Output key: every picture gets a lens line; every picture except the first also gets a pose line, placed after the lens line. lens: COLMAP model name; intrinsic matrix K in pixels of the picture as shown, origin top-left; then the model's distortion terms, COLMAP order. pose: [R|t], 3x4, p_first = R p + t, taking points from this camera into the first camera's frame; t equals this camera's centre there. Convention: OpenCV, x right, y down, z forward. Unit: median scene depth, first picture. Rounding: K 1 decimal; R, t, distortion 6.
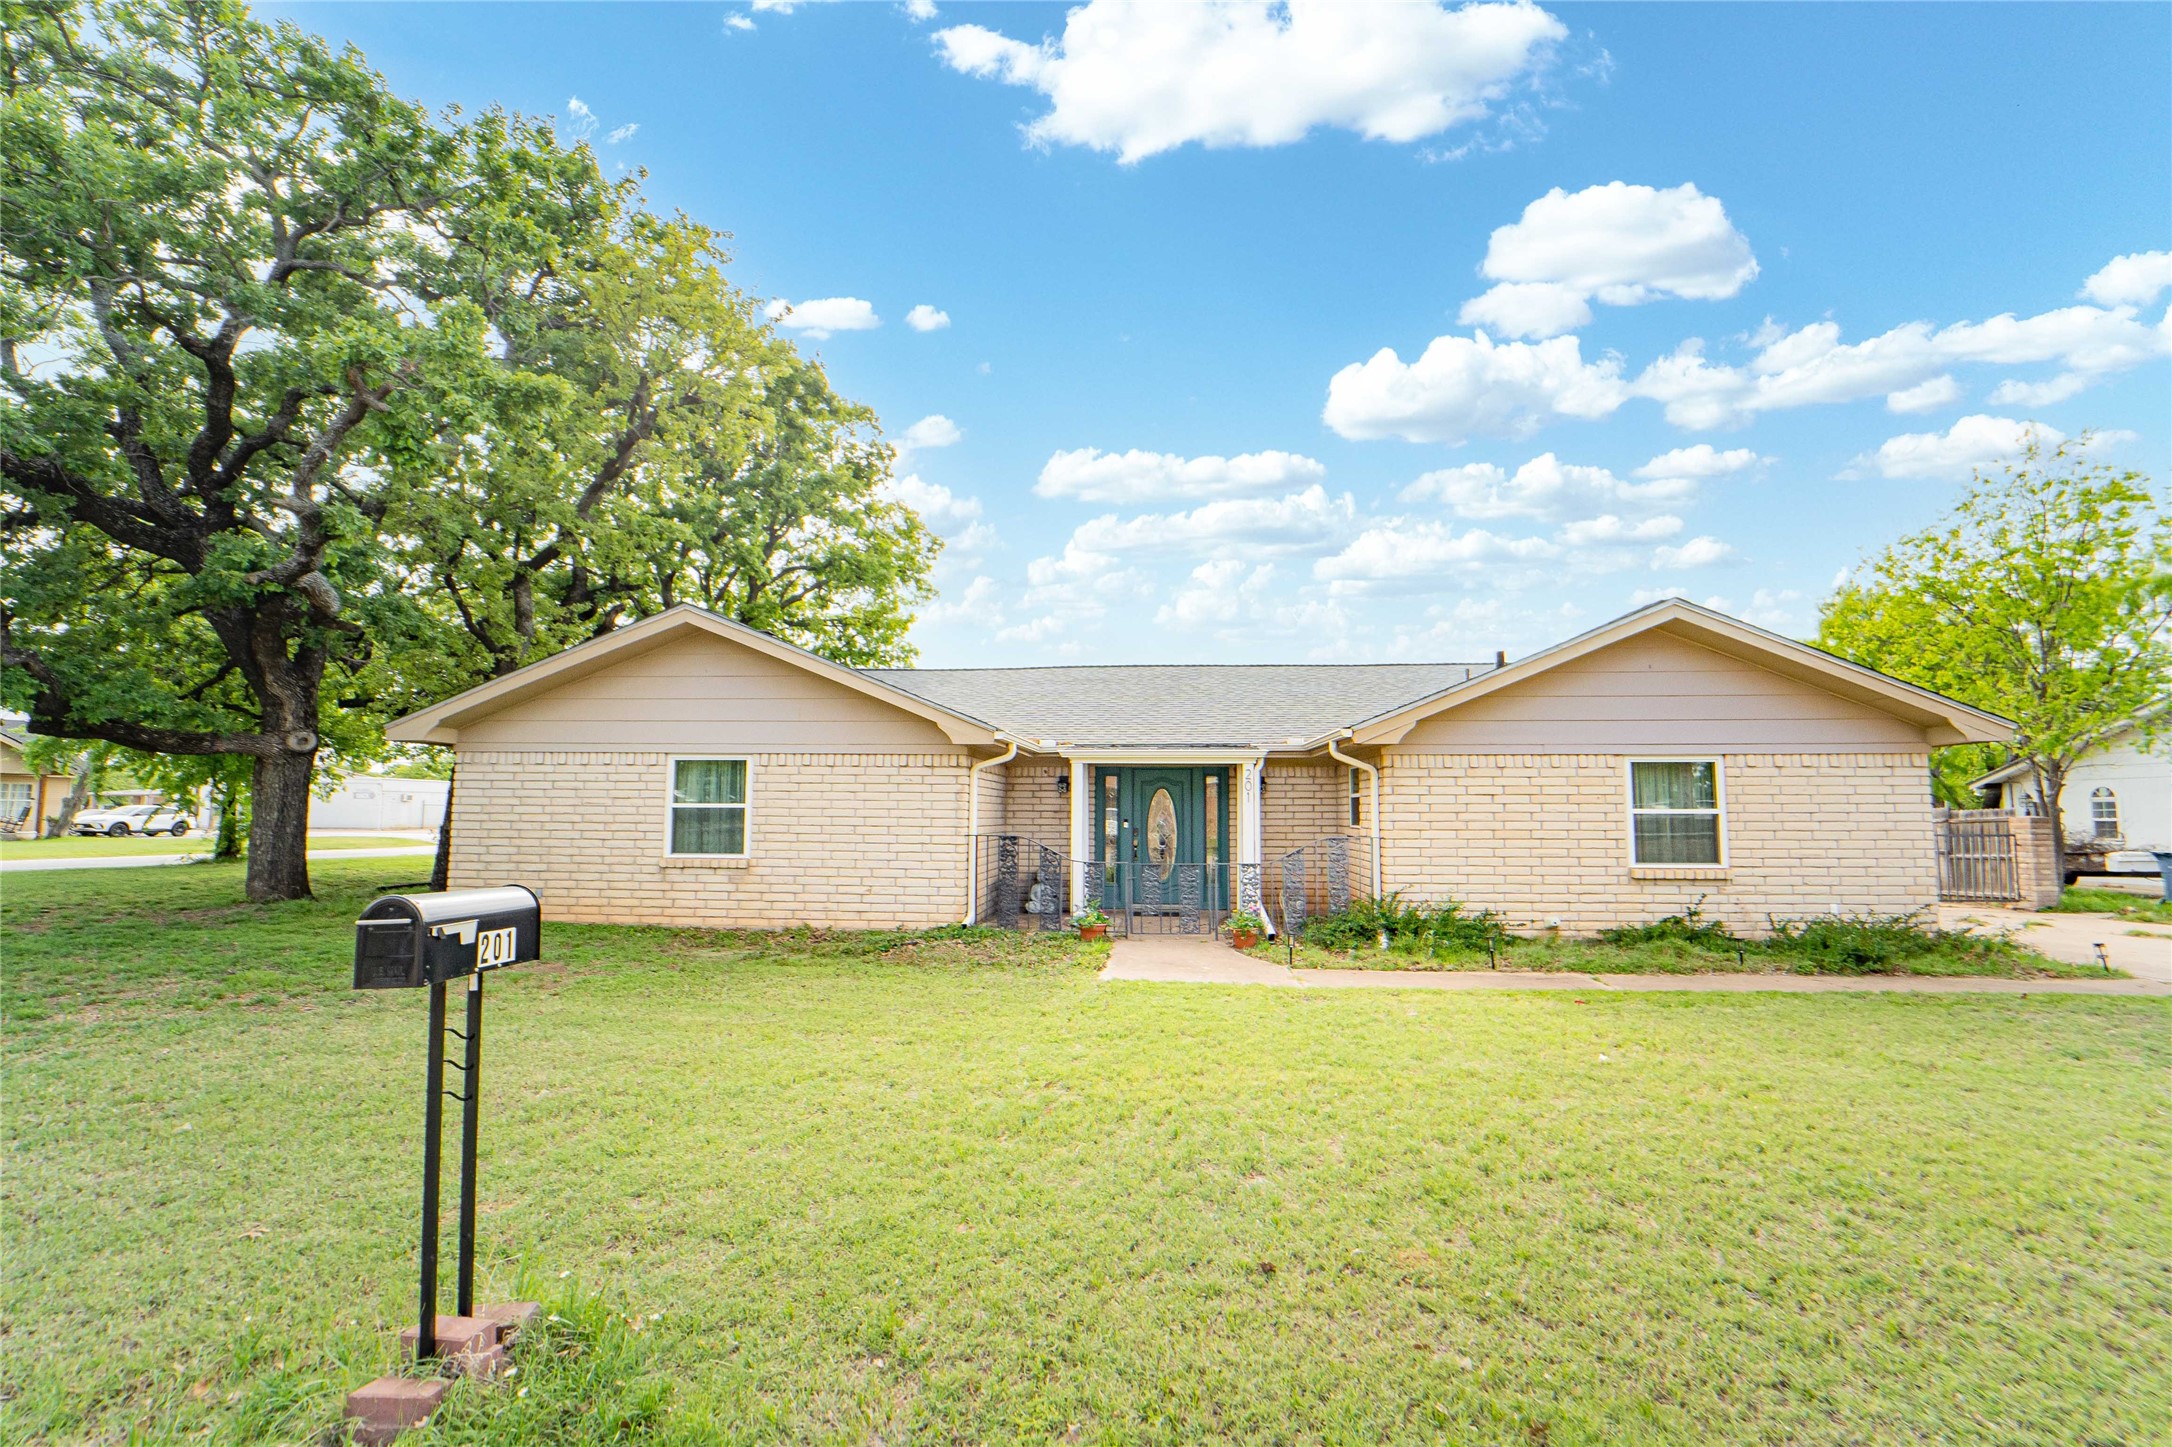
lens RADIAL K [[886.1, 0, 1076.6], [0, 886.1, 731.8], [0, 0, 1]] dist [-0.023877, 0.000314]
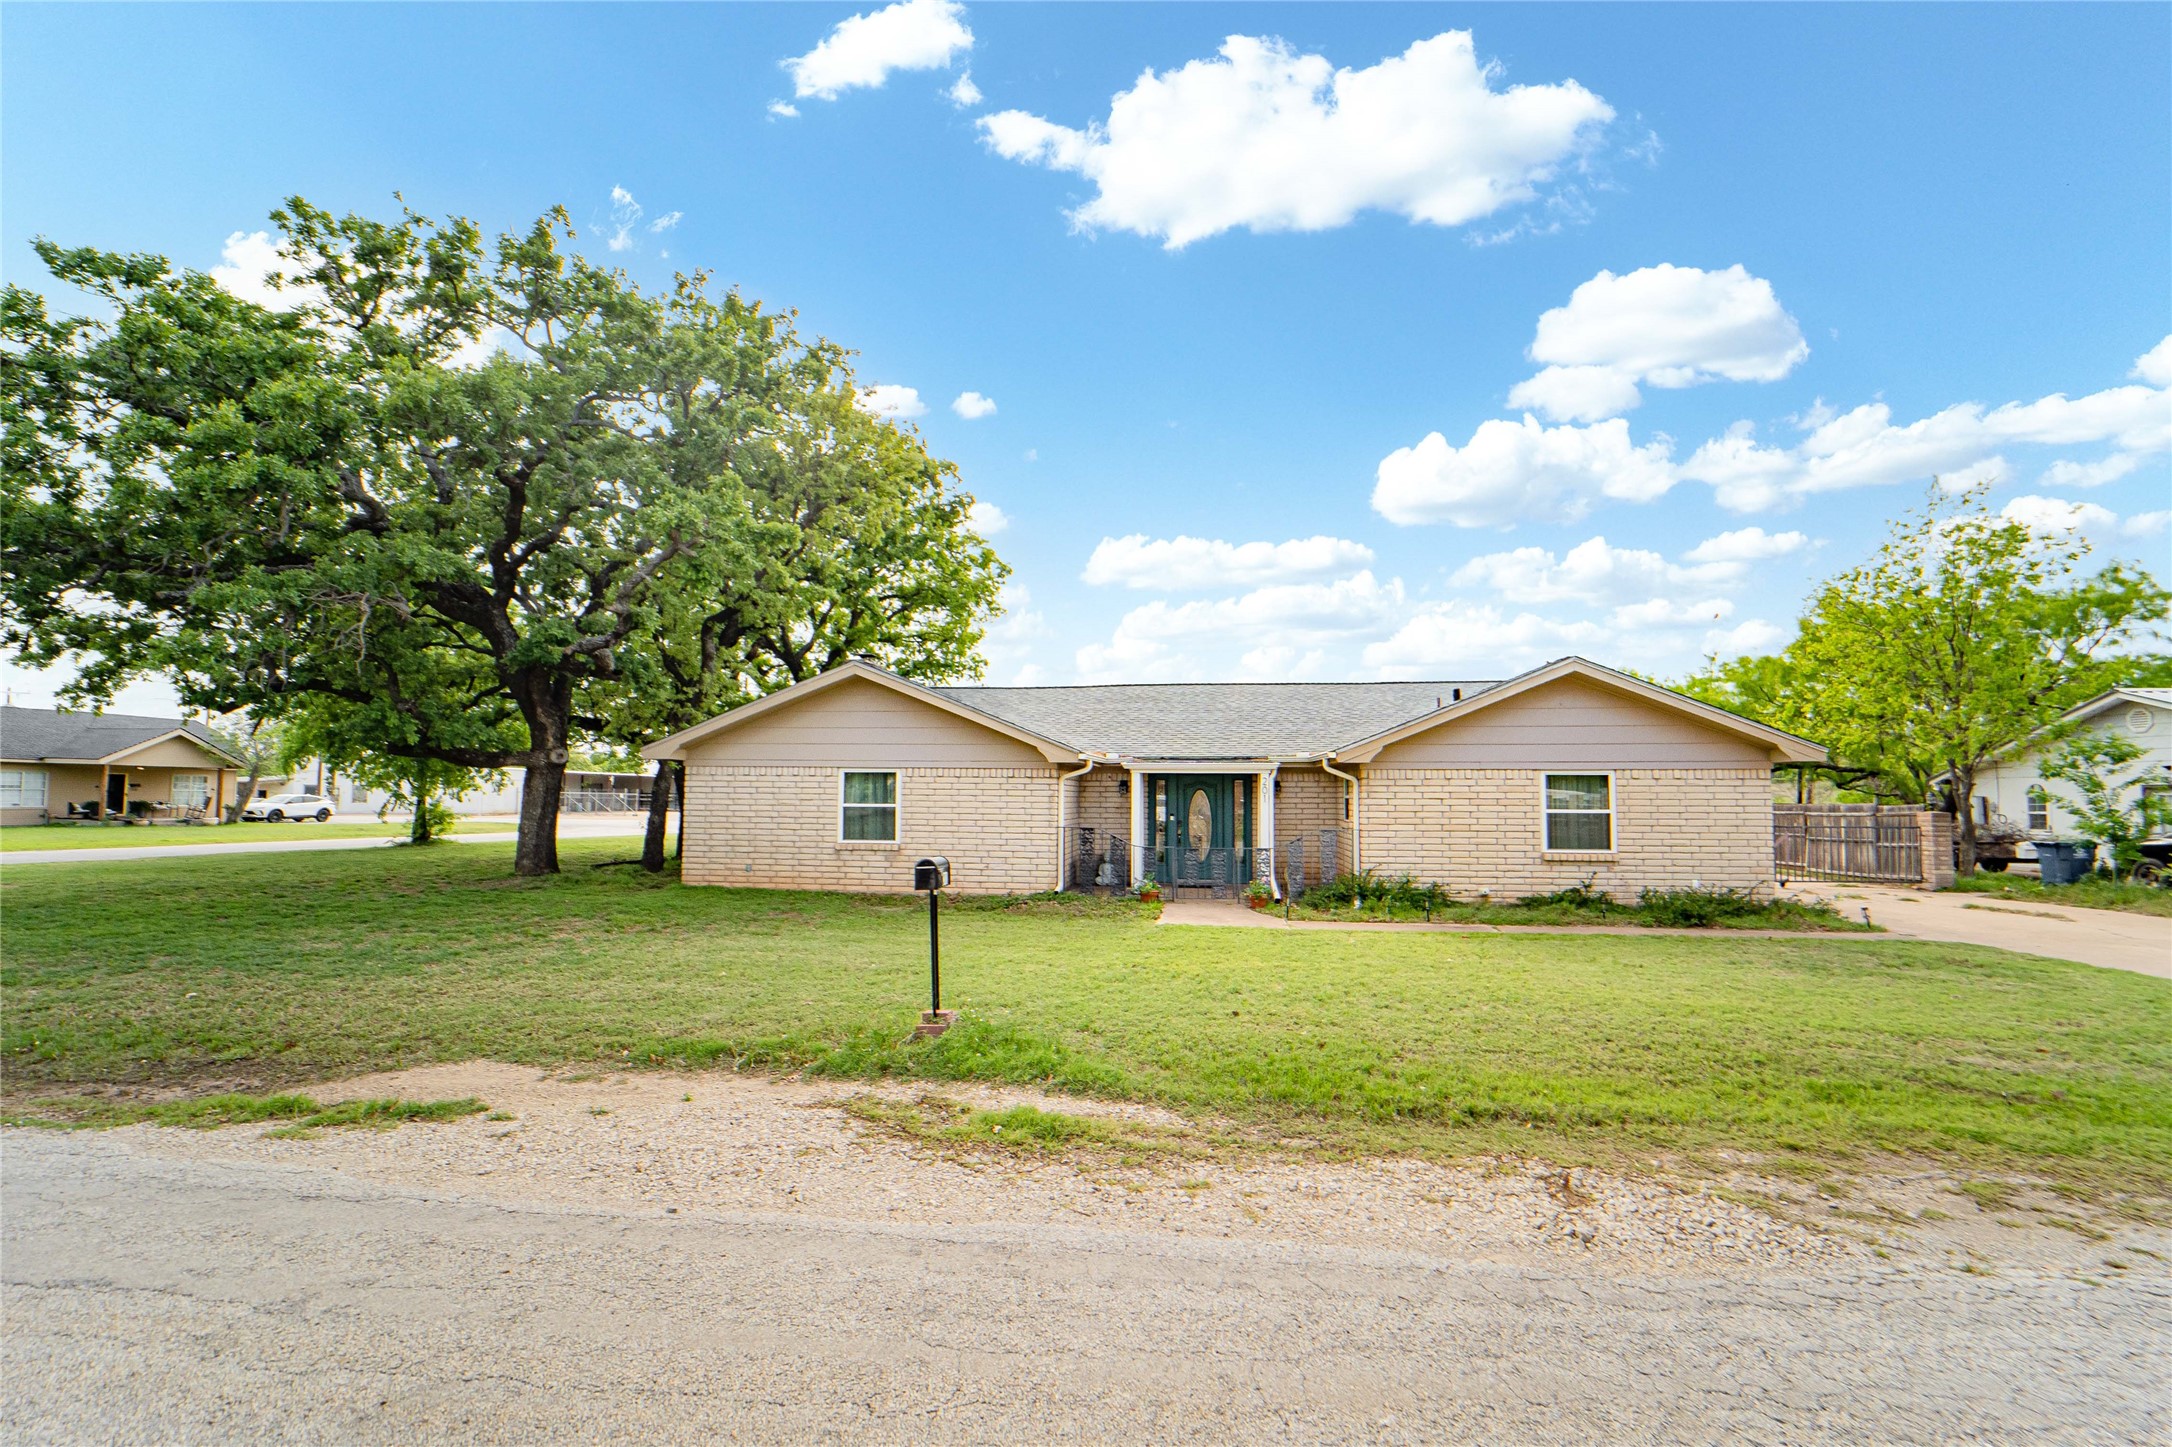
lens RADIAL K [[886.1, 0, 1077.3], [0, 886.1, 737.2], [0, 0, 1]] dist [-0.023877, 0.000314]
pose [[0.998892, -0.002320, -0.047004, -0.026412], [0.003432, 0.999716, 0.023586, -0.054176], [0.046936, -0.023721, 0.998616, -0.363679]]
